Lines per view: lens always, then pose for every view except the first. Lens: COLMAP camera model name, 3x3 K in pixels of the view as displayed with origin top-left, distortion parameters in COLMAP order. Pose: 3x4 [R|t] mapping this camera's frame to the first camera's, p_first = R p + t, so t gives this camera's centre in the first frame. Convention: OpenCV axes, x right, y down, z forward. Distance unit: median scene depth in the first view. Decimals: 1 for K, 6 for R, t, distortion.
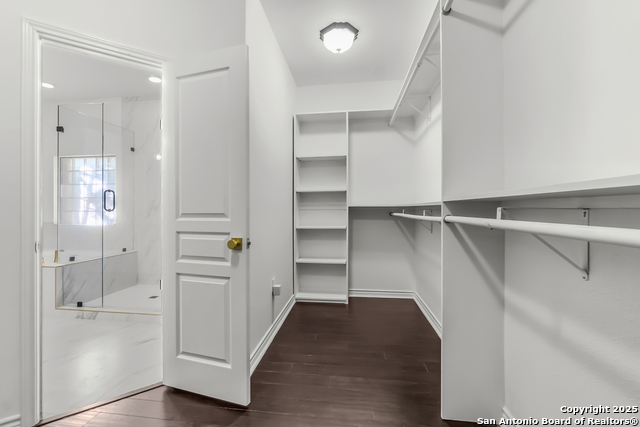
lens RADIAL K [[277.8, 0, 315.7], [0, 277.8, 209.5], [0, 0, 1]] dist [-0.001178, -0.000172]
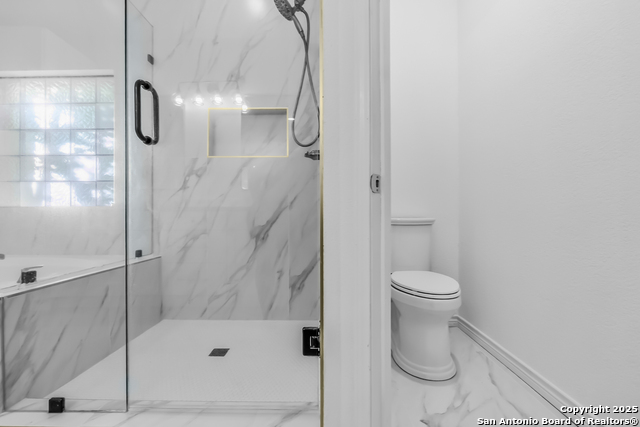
lens RADIAL K [[272.4, 0, 320.0], [0, 272.4, 213.5], [0, 0, 1]] dist [0.000877, -0.008231]
pose [[0.989753, 0.001248, 0.142786, -0.423822], [-0.000722, 0.999993, -0.003735, 0.072946], [-0.142790, 0.003594, 0.989746, 0.458017]]
